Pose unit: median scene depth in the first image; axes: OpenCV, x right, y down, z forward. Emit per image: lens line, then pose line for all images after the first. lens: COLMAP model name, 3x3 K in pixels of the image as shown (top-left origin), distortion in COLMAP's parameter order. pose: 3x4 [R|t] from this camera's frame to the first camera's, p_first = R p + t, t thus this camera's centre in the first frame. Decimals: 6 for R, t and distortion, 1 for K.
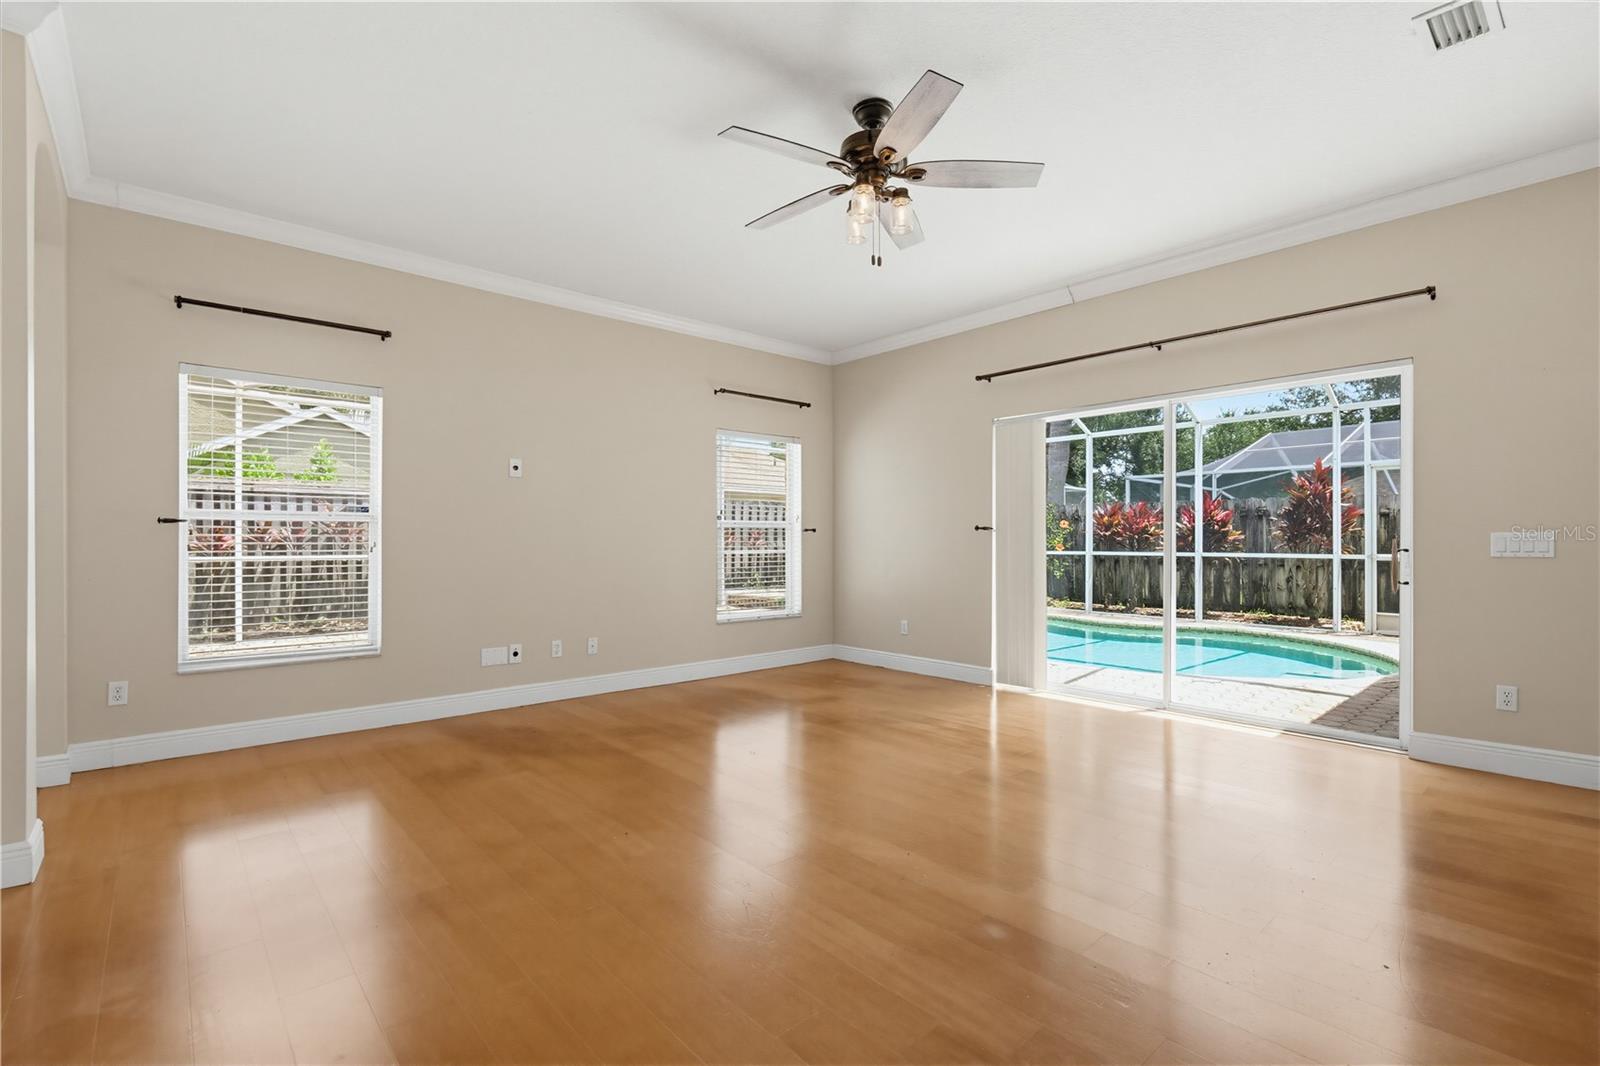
lens RADIAL K [[710.0, 0, 790.2], [0, 710.0, 538.3], [0, 0, 1]] dist [-0.003549, -0.001071]
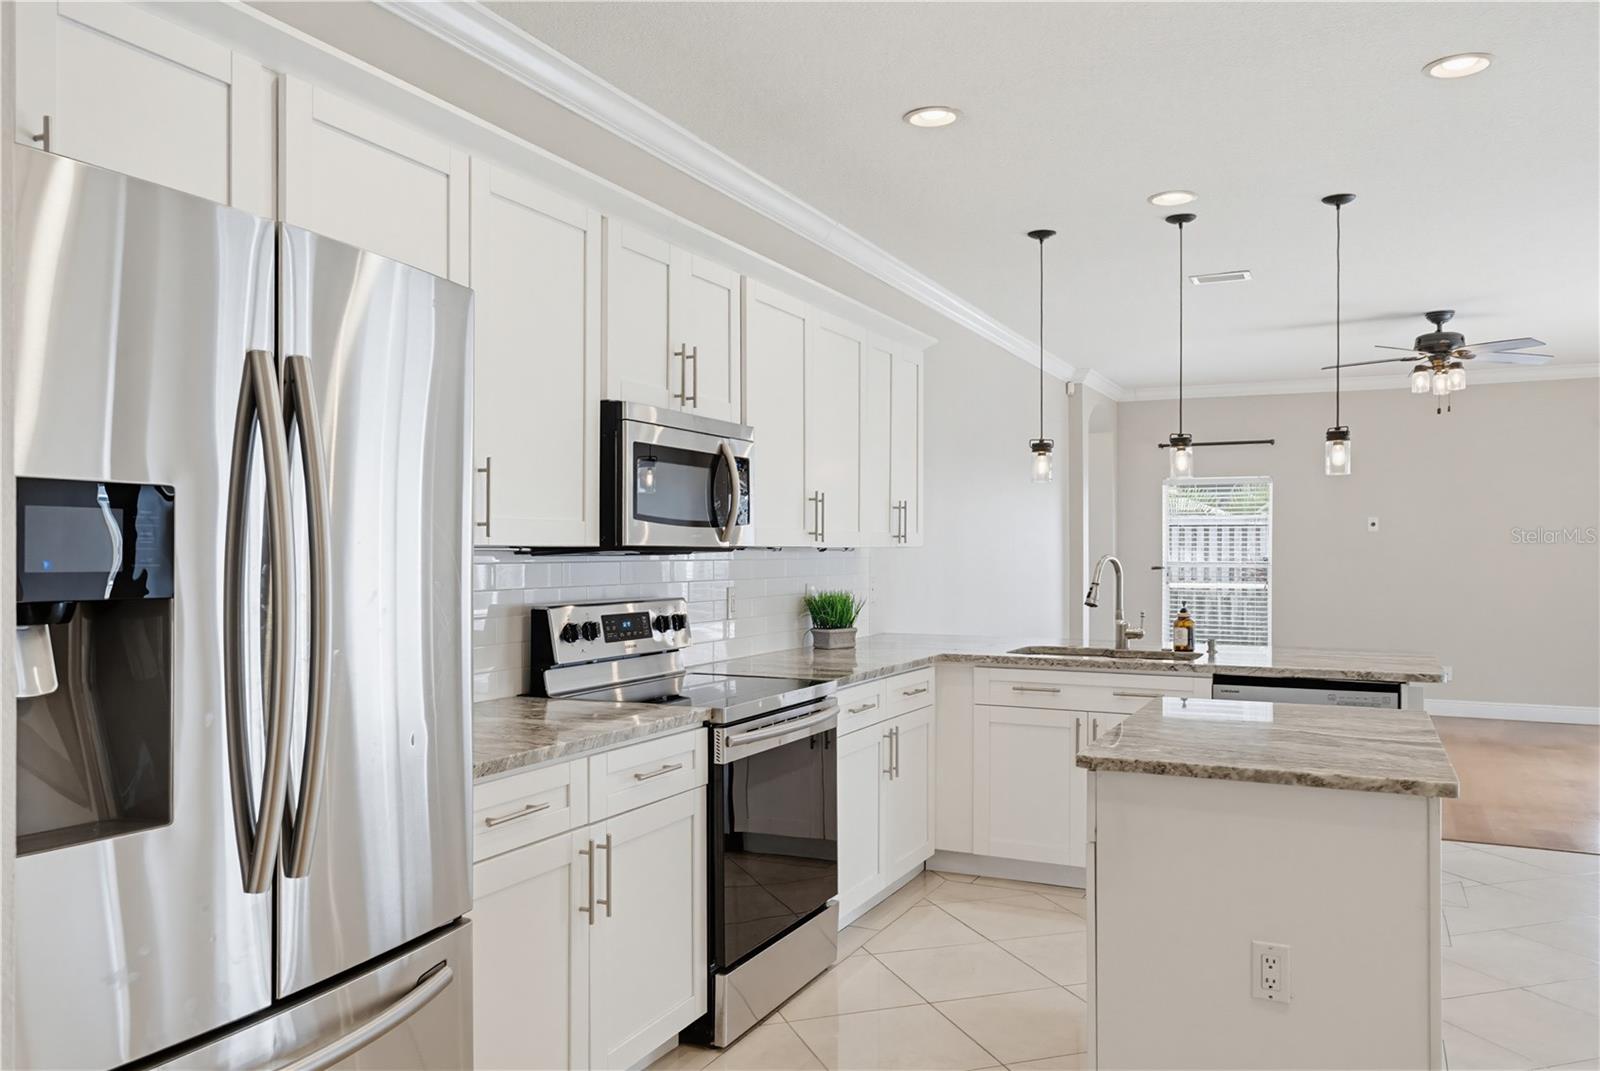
lens RADIAL K [[1196.7, 0, 789.9], [0, 1196.7, 546.0], [0, 0, 1]] dist [0.014686, -0.016048]
pose [[0.385840, -0.001017, -0.922565, 0.873801], [-0.002833, 0.999993, -0.002287, -0.038486], [0.922561, 0.003497, 0.385835, -0.580710]]
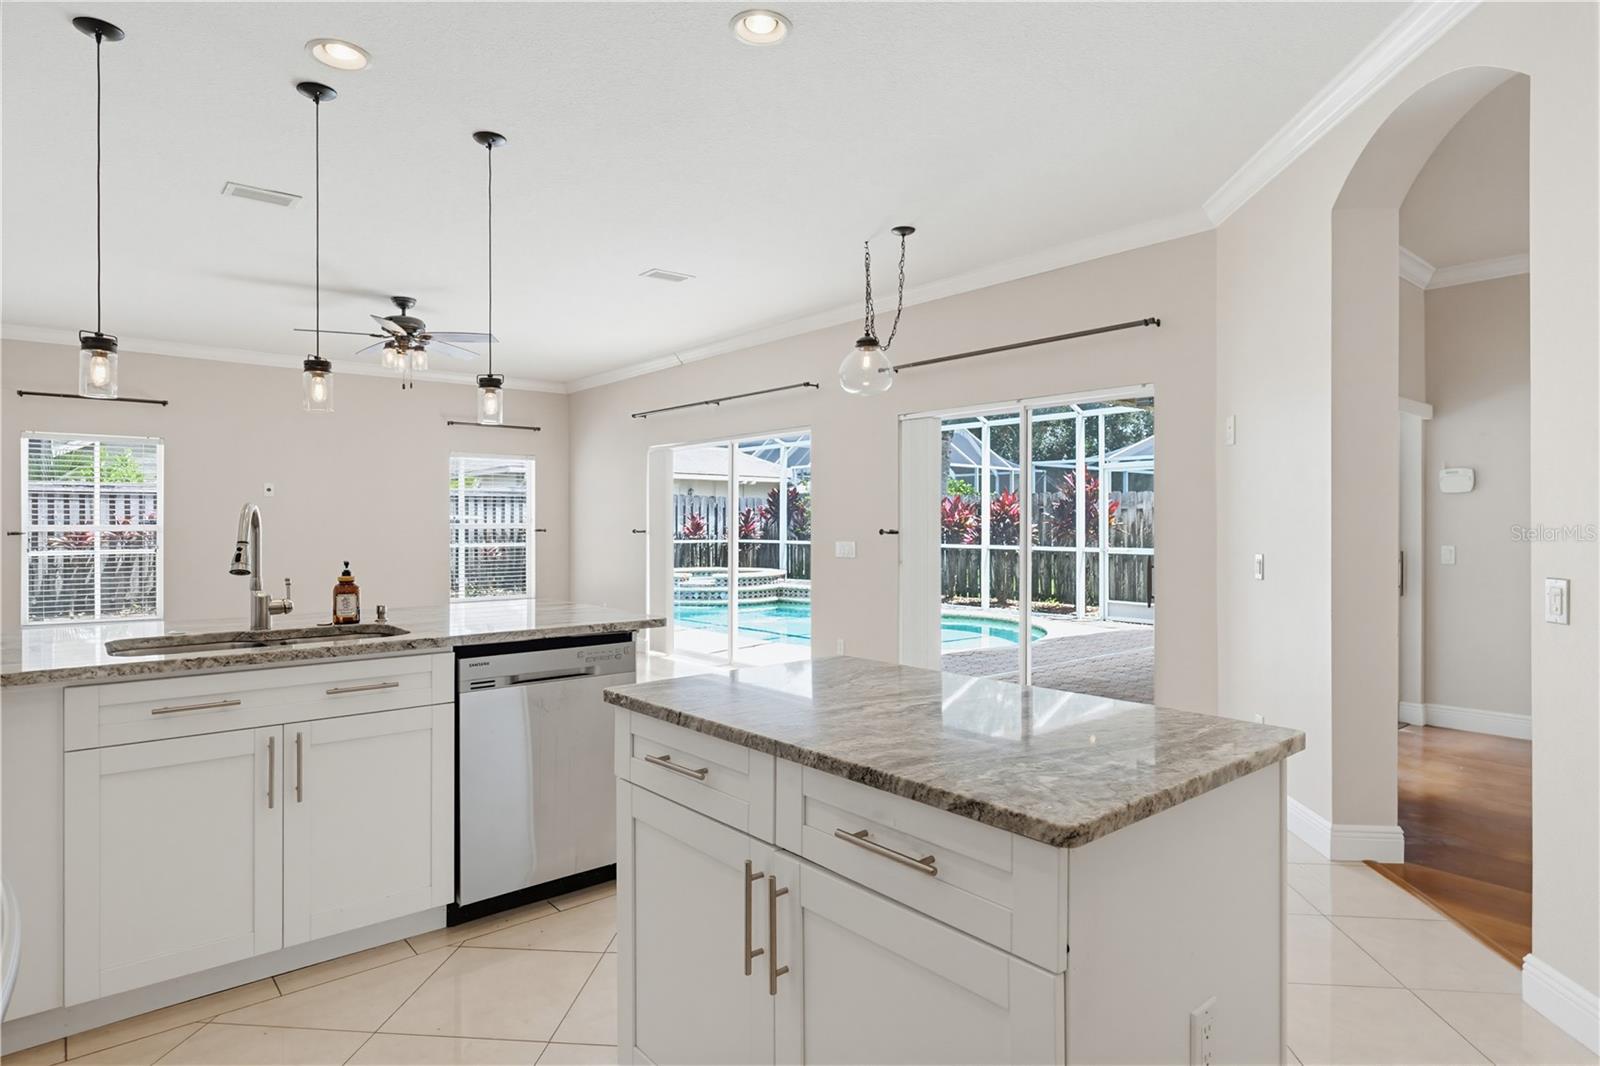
lens RADIAL K [[878.7, 0, 794.1], [0, 878.7, 526.9], [0, 0, 1]] dist [0.001082, 0.000908]
pose [[0.999601, -0.001712, -0.028212, 0.499722], [0.001867, 0.999983, 0.005493, -0.025390], [0.028202, -0.005544, 0.999587, -0.499159]]
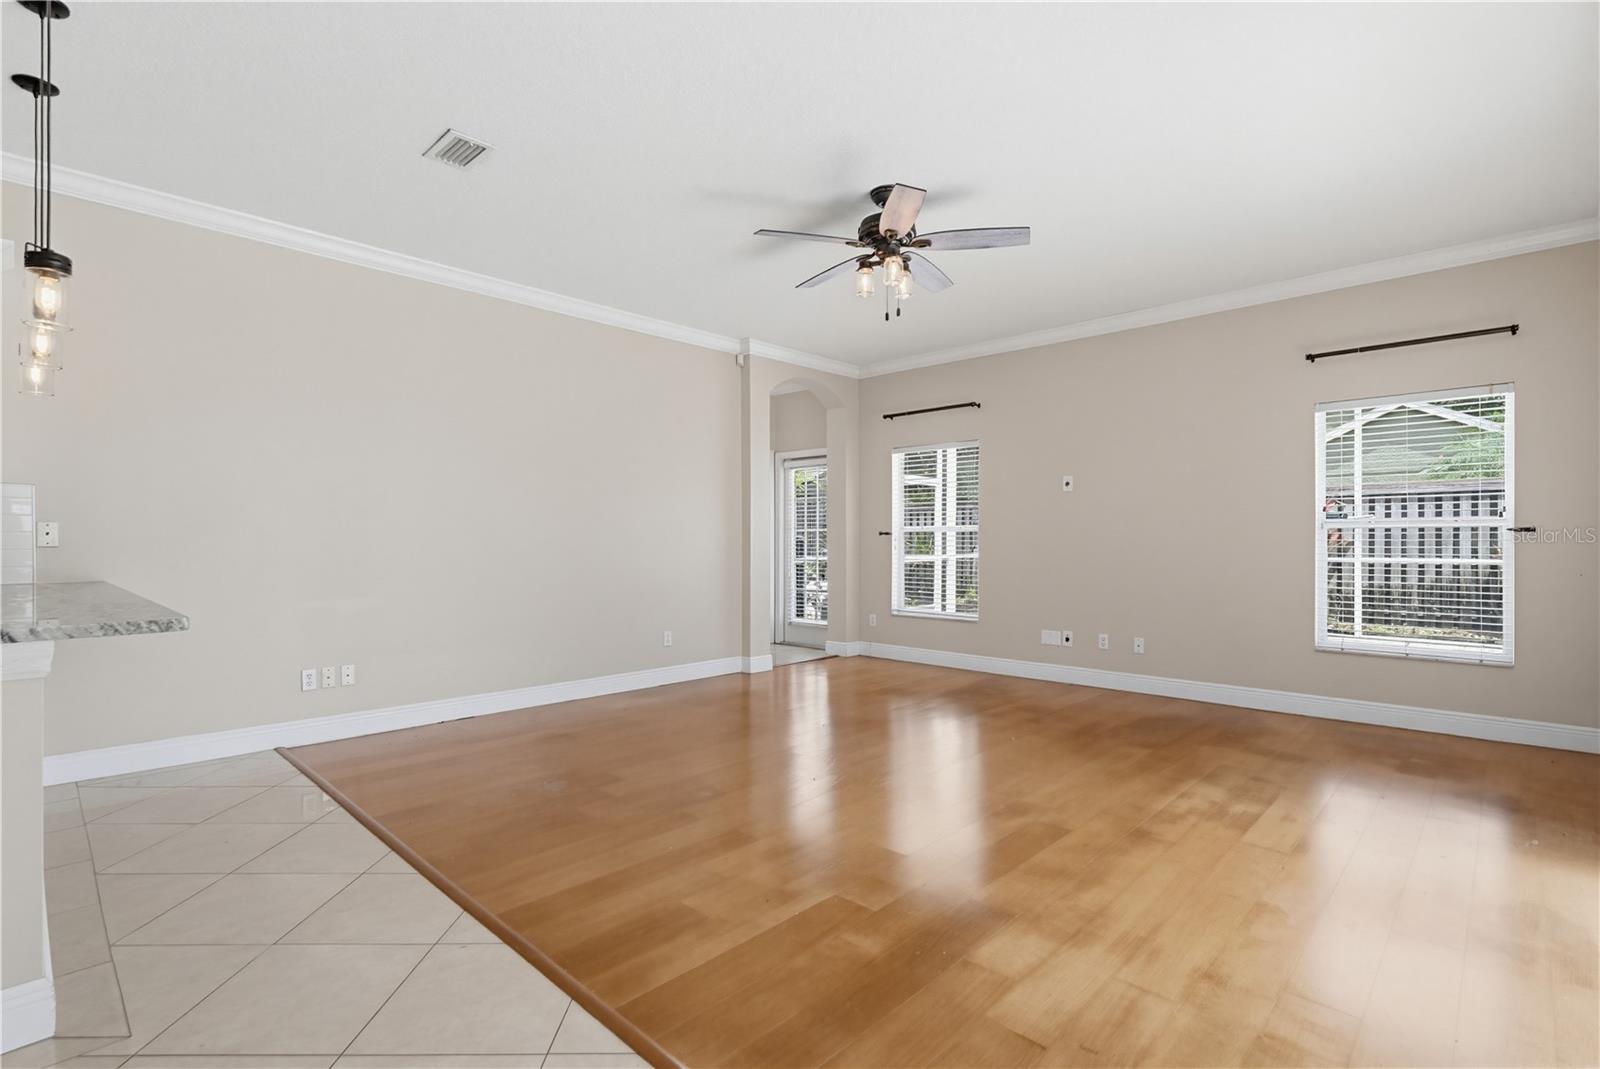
lens RADIAL K [[749.9, 0, 807.0], [0, 749.9, 540.7], [0, 0, 1]] dist [0.000191, -0.001901]
pose [[0.090886, -0.000797, -0.995861, 0.611784], [0.000649, 1.000000, -0.000741, -0.001936], [0.995861, -0.000579, 0.090886, 0.326564]]
